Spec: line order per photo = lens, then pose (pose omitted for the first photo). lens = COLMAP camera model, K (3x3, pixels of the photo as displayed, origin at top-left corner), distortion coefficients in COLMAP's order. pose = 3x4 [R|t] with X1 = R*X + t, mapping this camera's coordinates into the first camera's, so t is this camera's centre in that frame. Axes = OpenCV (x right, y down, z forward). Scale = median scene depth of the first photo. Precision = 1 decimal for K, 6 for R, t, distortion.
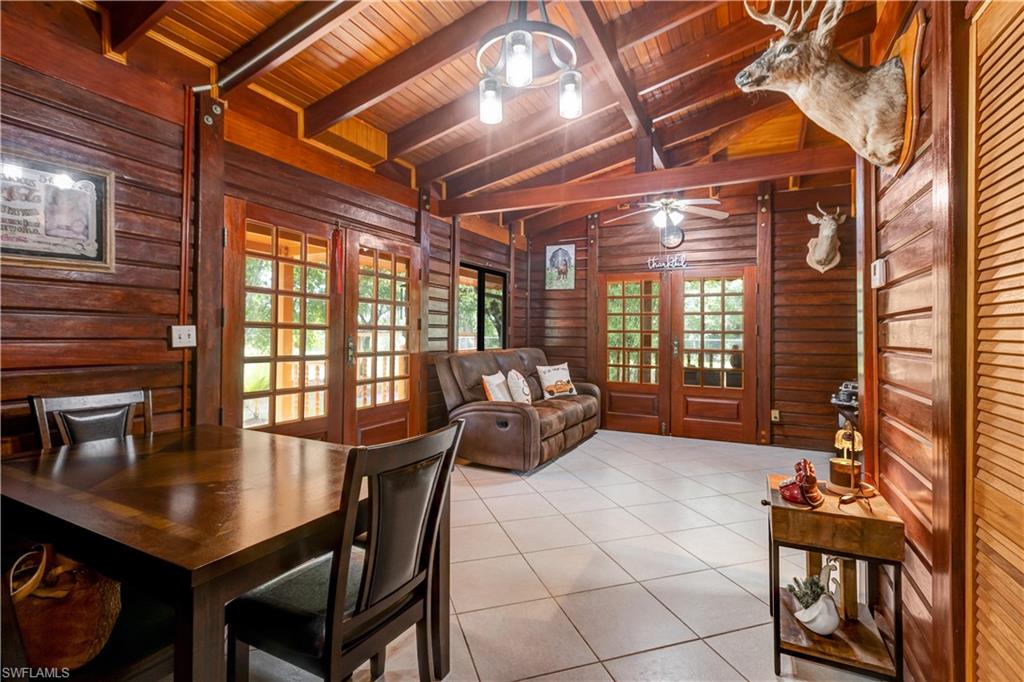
lens RADIAL K [[476.6, 0, 505.1], [0, 476.6, 357.7], [0, 0, 1]] dist [0.000110, 0.000151]
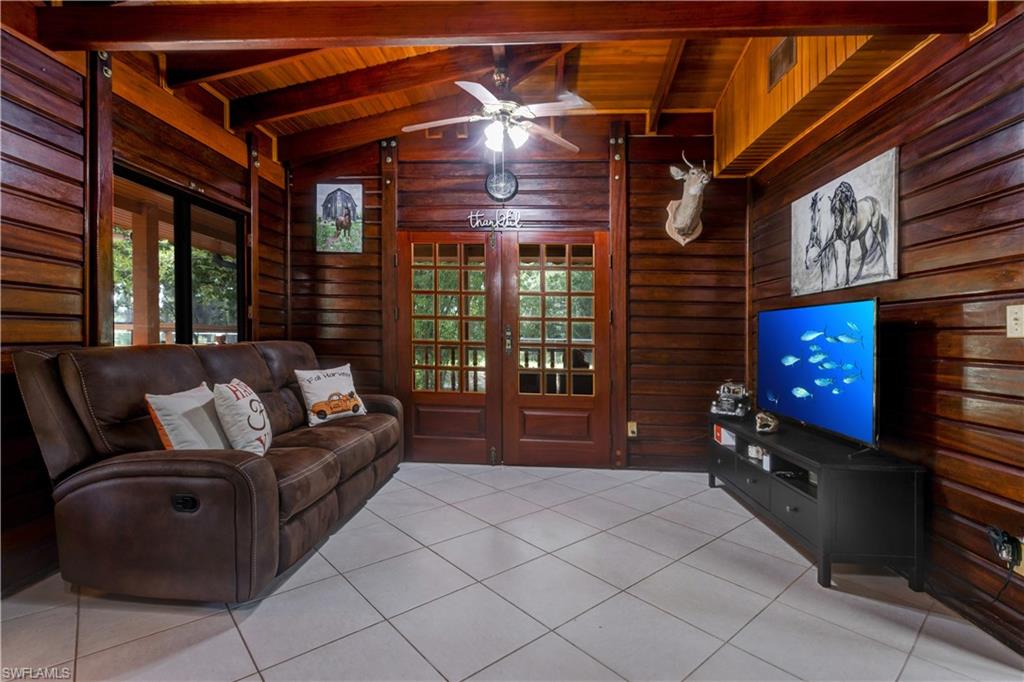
lens RADIAL K [[480.5, 0, 500.7], [0, 480.5, 351.4], [0, 0, 1]] dist [0.000750, -0.000051]
pose [[0.921464, -0.004980, 0.388431, 0.073239], [0.010764, 0.999861, -0.012717, 0.003988], [-0.388314, 0.015899, 0.921390, 0.365182]]
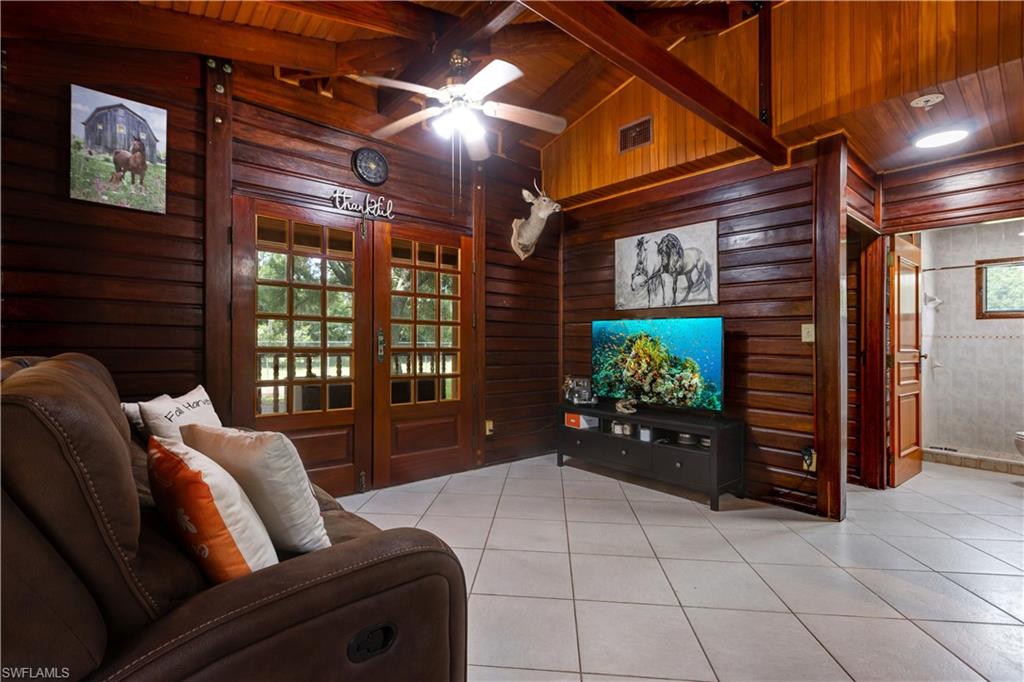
lens RADIAL K [[473.9, 0, 524.4], [0, 473.9, 343.7], [0, 0, 1]] dist [-0.001288, -0.000538]
pose [[0.372952, -0.007088, 0.927824, -0.152968], [0.039437, 0.999188, -0.008219, -0.012037], [-0.927012, 0.039656, 0.372928, 0.631833]]
